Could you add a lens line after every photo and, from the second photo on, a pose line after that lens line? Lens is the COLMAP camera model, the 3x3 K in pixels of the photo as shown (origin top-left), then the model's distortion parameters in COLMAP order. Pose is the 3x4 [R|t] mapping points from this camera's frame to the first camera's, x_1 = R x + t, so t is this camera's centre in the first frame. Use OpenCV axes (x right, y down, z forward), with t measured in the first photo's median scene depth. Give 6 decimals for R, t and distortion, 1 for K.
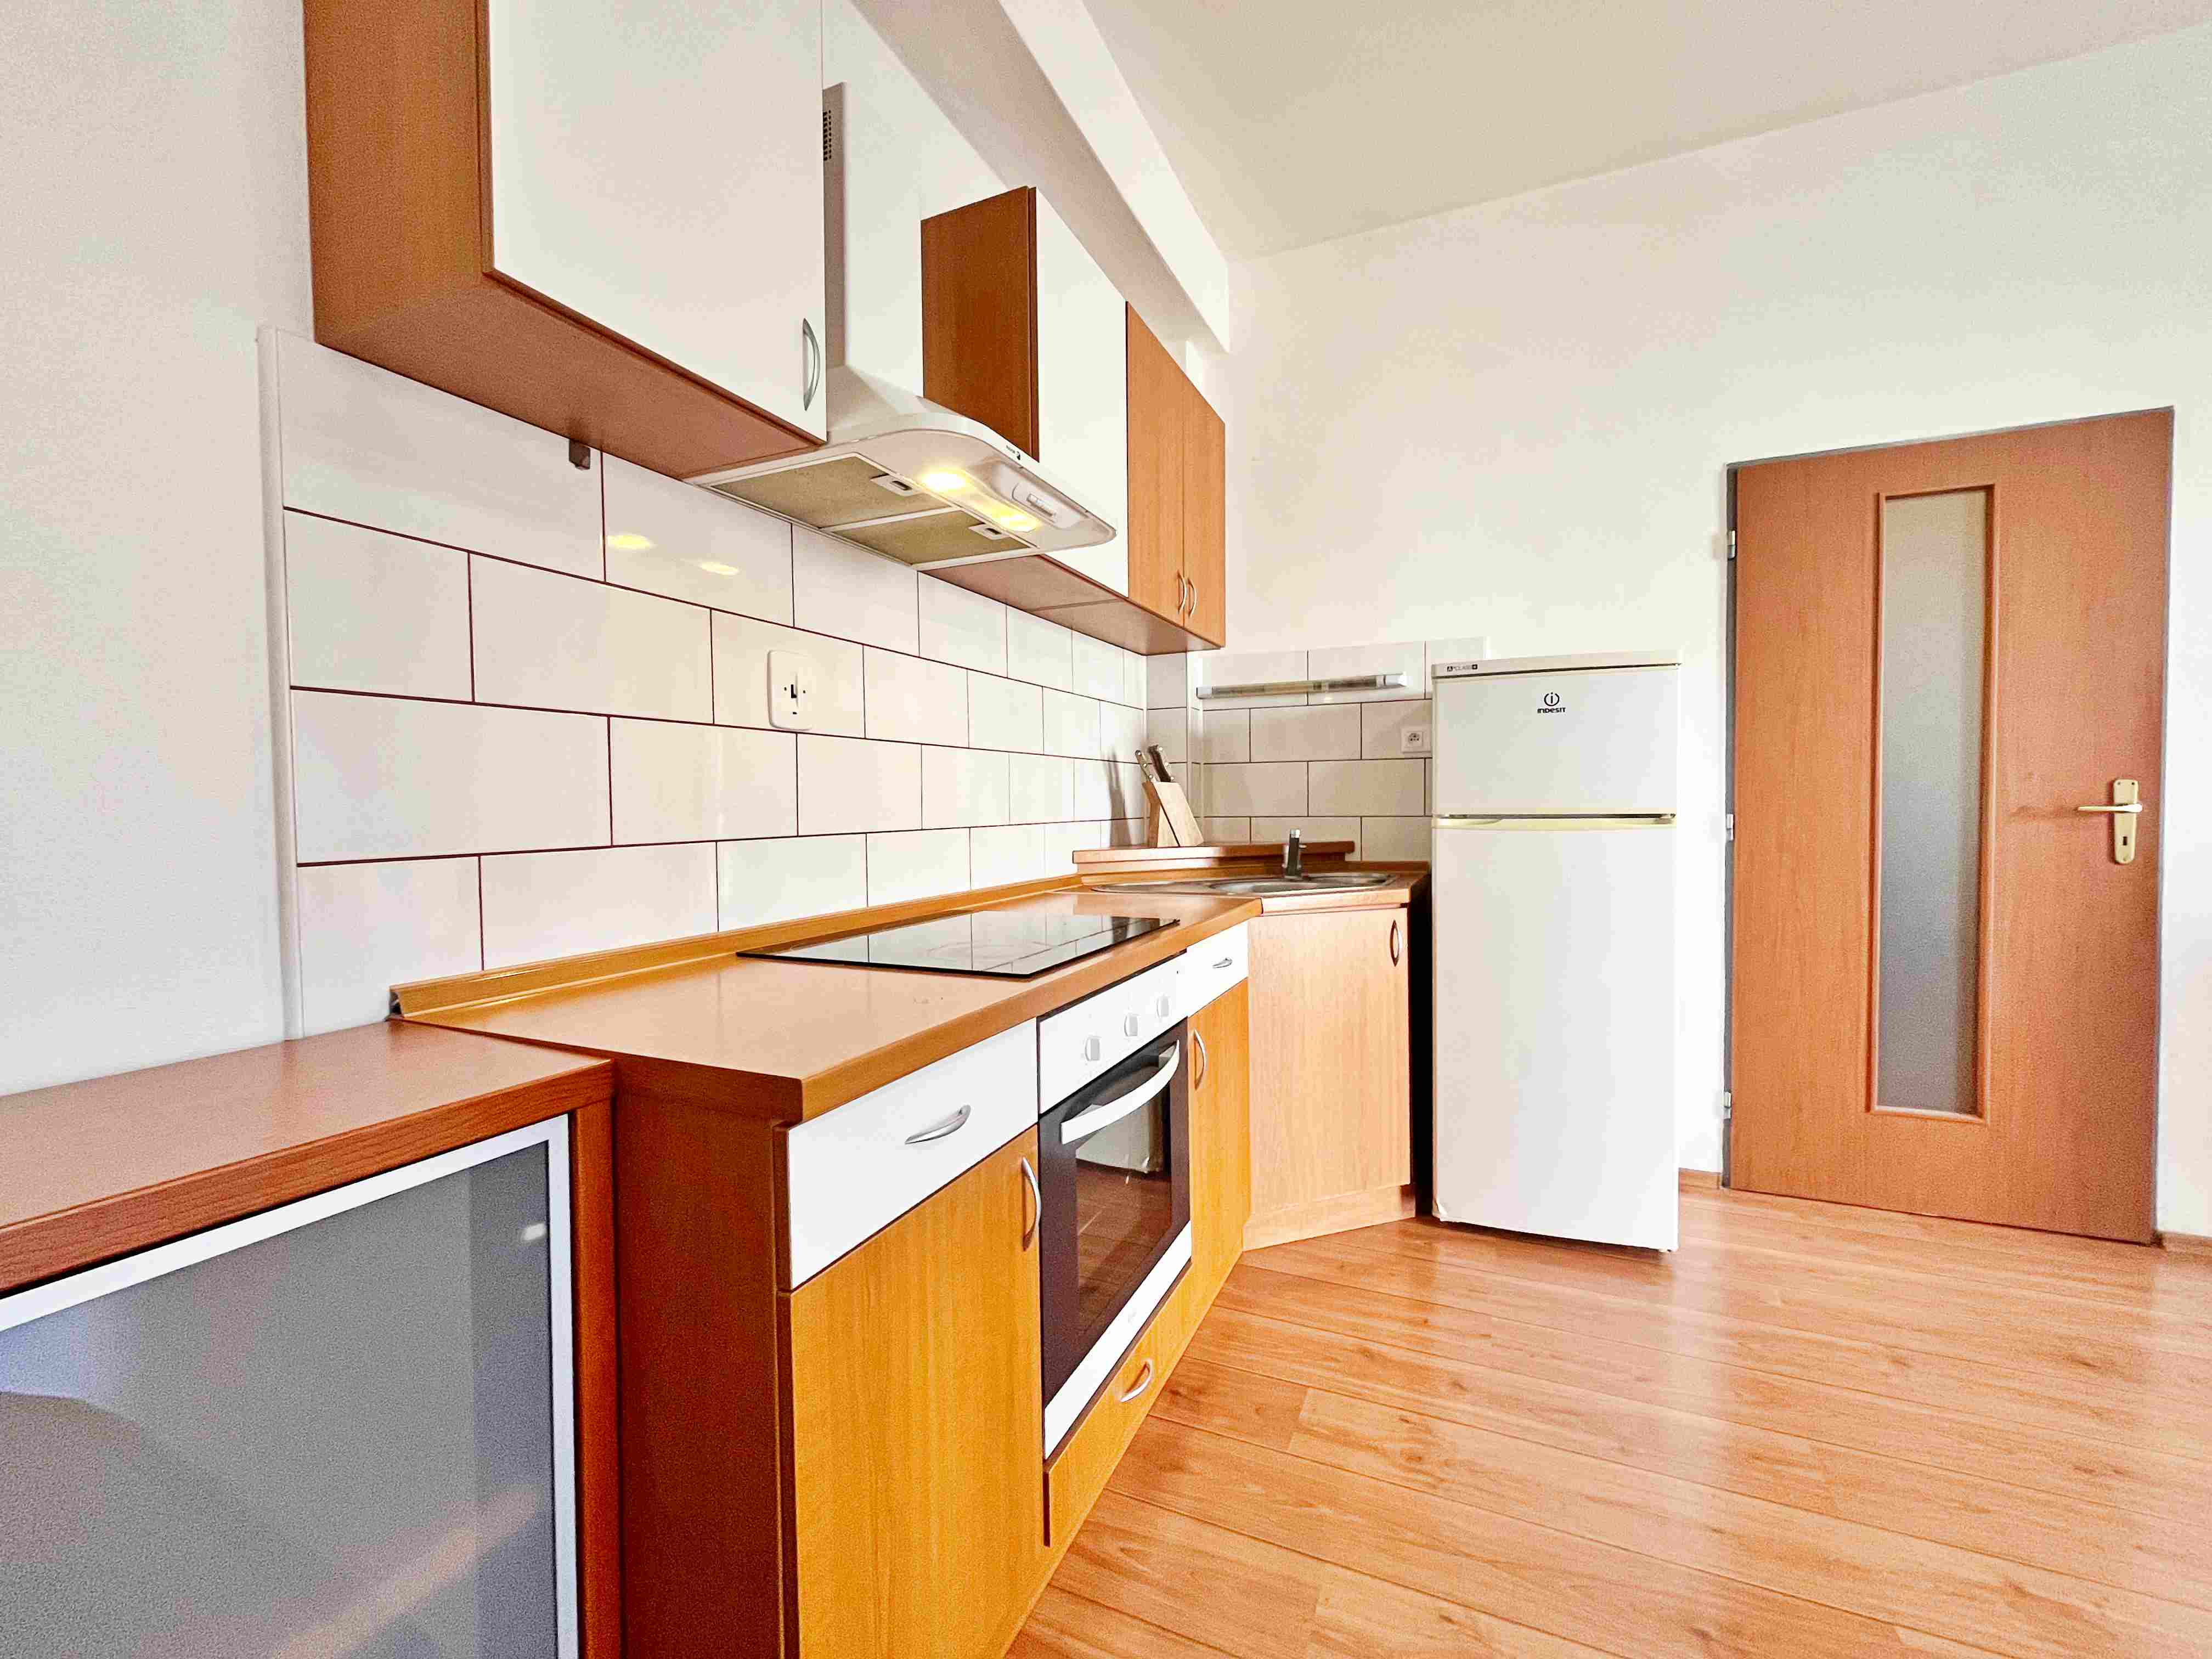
lens RADIAL K [[908.9, 0, 1106.0], [0, 908.9, 829.5], [0, 0, 1]] dist [-0.001991, -0.000311]
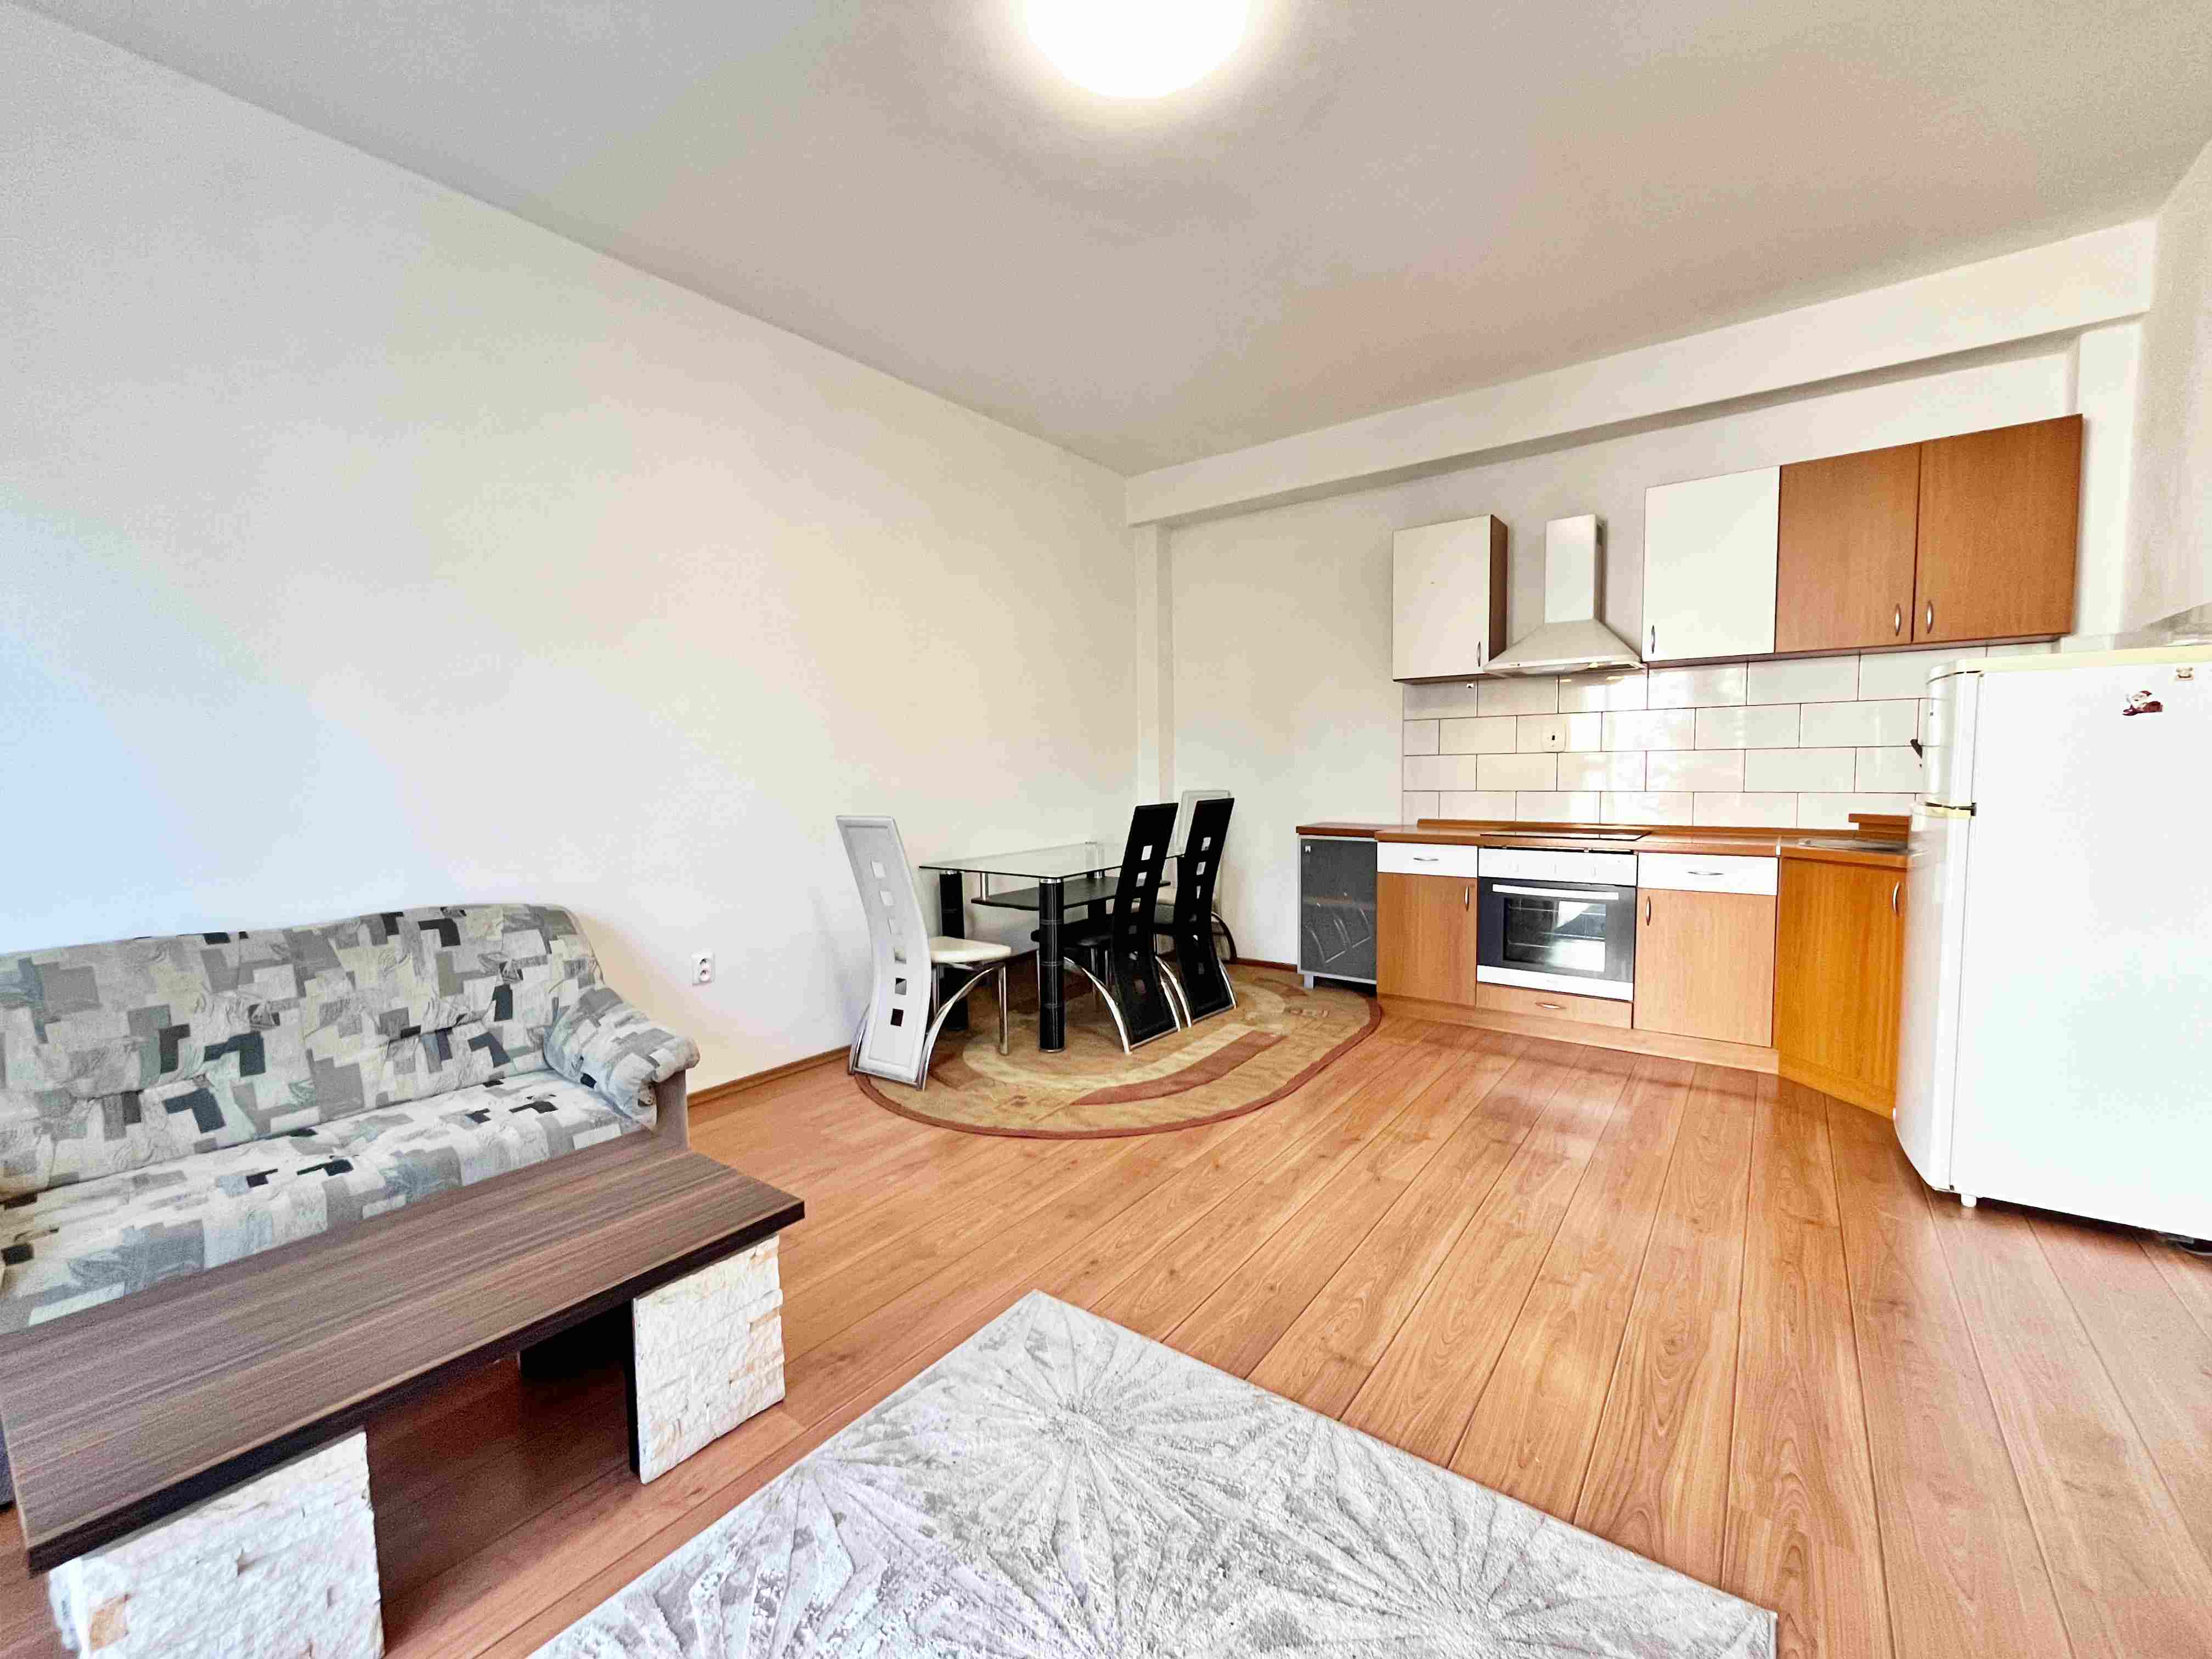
lens RADIAL K [[902.9, 0, 1106.0], [0, 902.9, 829.5], [0, 0, 1]] dist [-0.000540, -0.000614]
pose [[-0.220902, 0.082627, -0.971790, 2.419129], [-0.011518, 0.996114, 0.087313, -0.092434], [0.975228, 0.030481, -0.219092, 0.272832]]
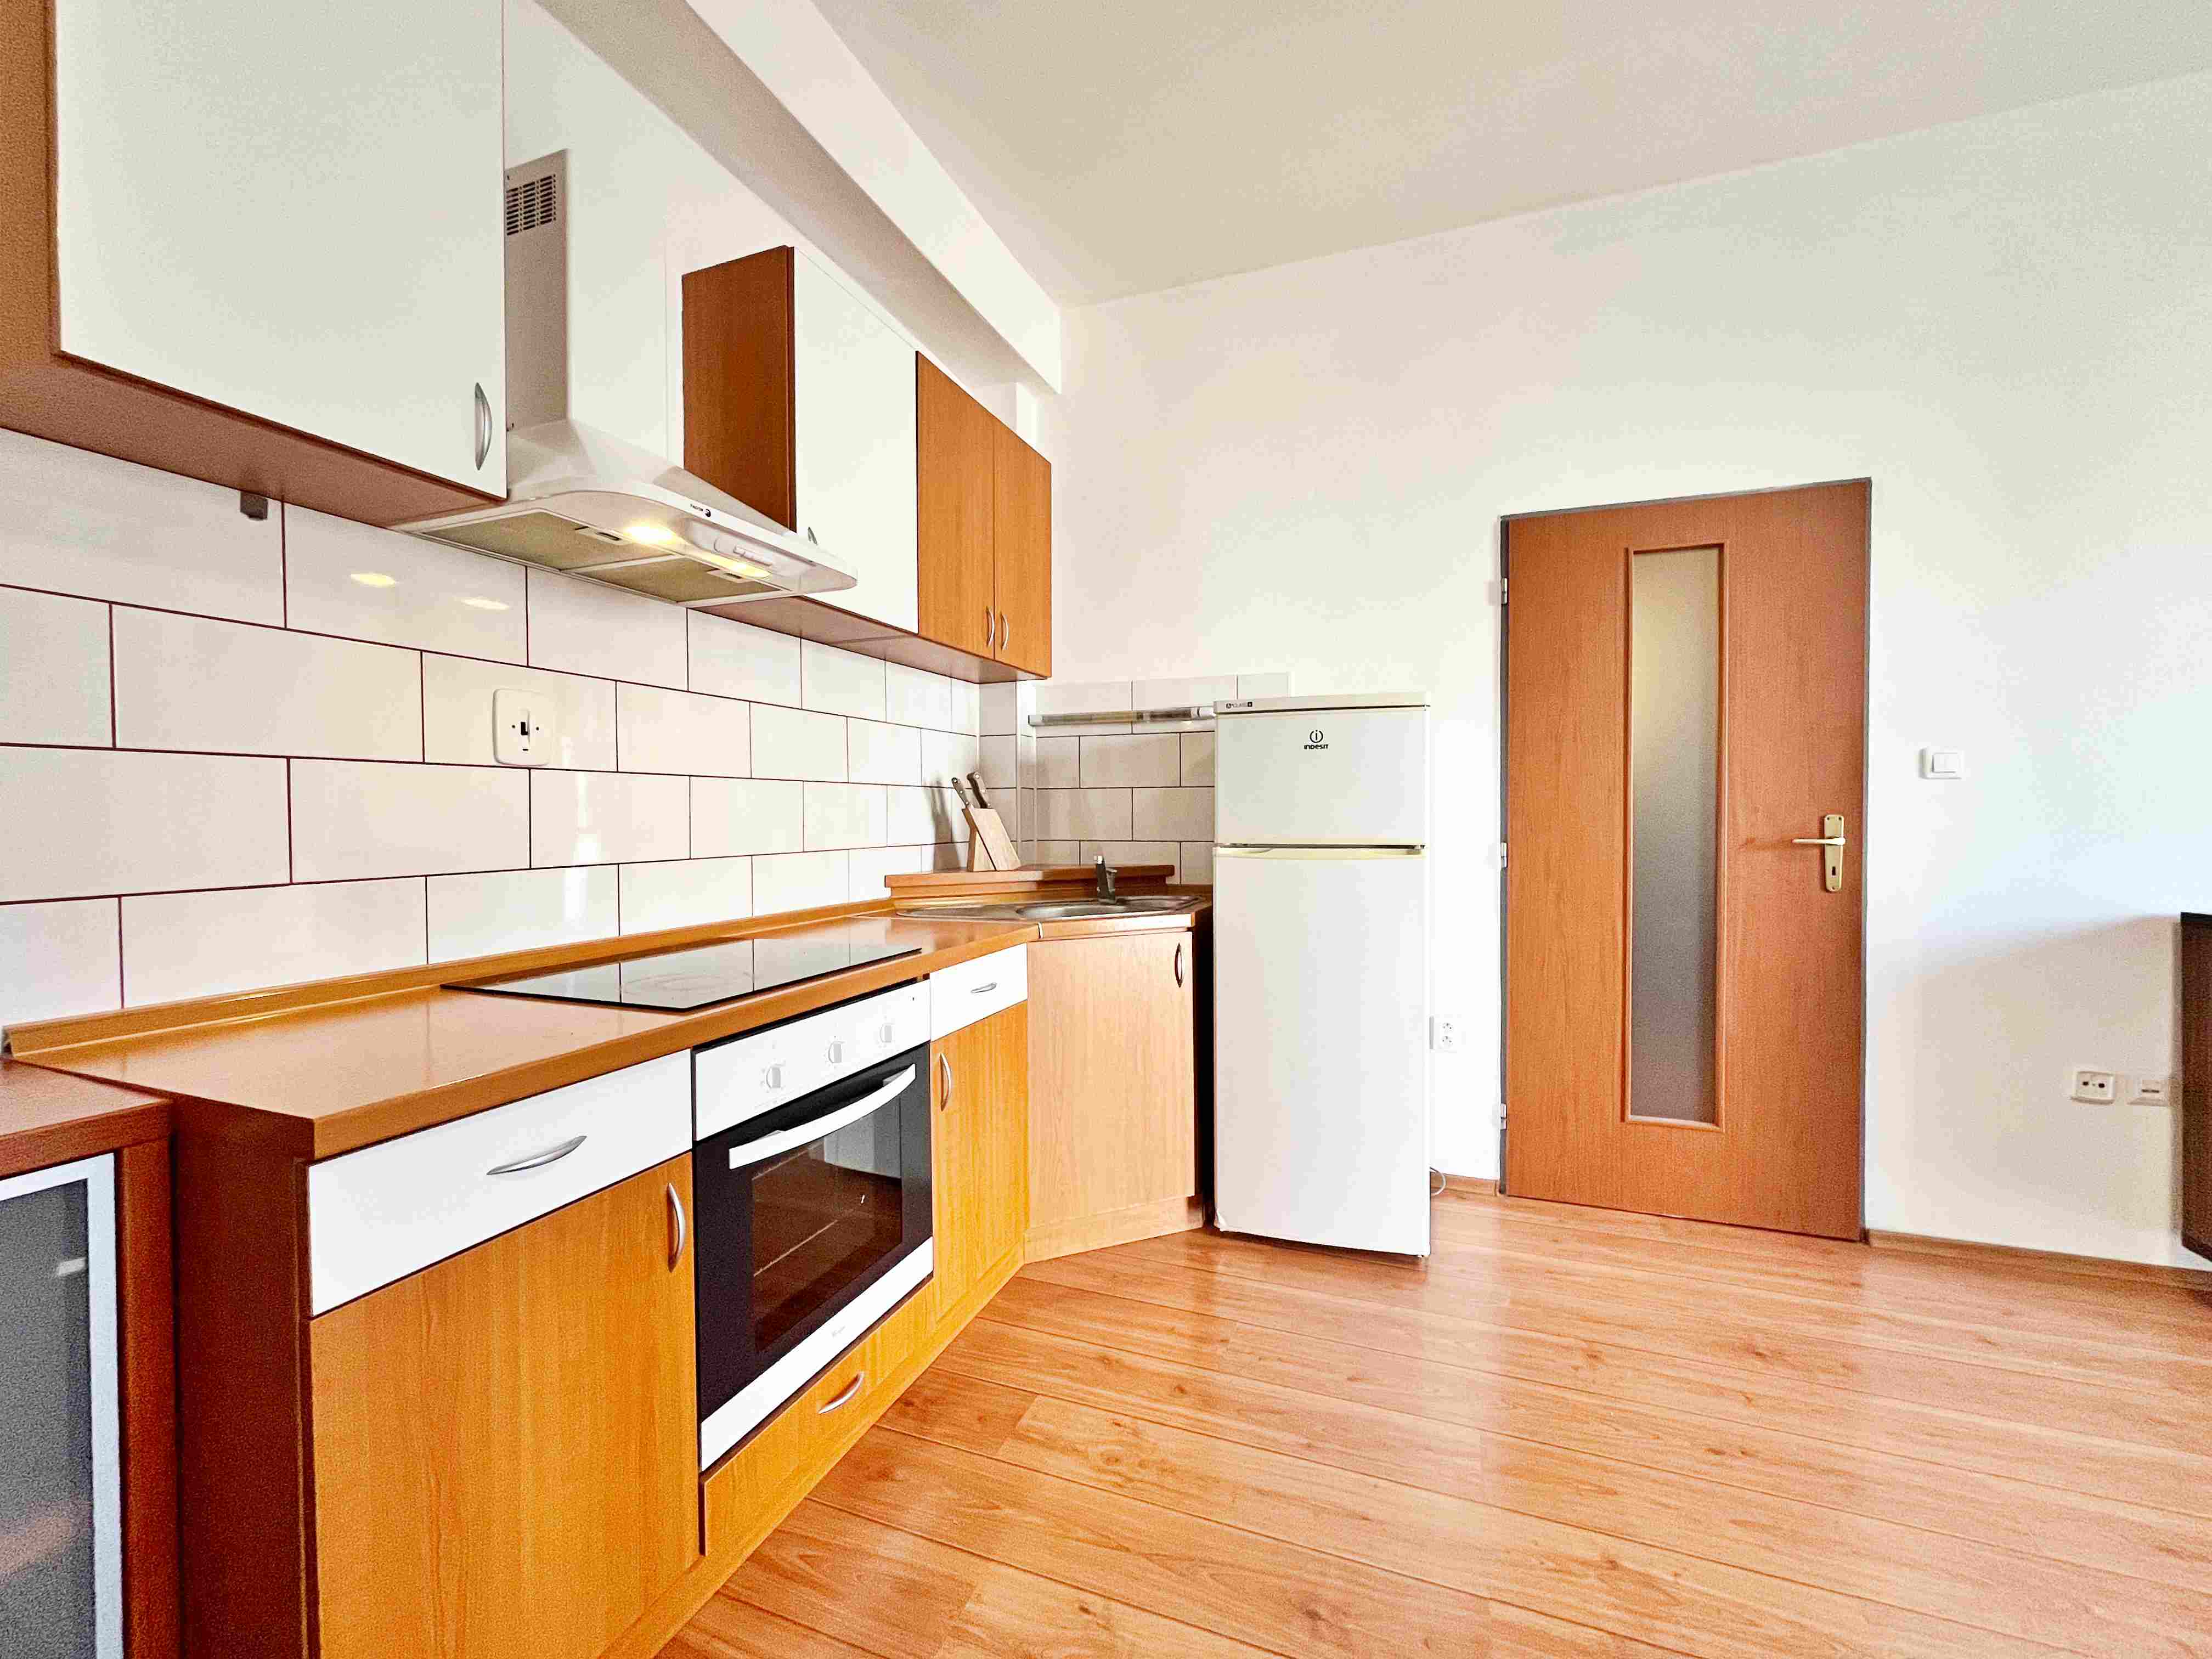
lens RADIAL K [[902.9, 0, 1106.0], [0, 902.9, 829.5], [0, 0, 1]] dist [-0.000540, -0.000614]
pose [[0.998547, 0.005119, 0.053650, 0.242436], [-0.004477, 0.999917, -0.012067, -0.026251], [-0.053707, 0.011810, 0.998487, -0.052868]]
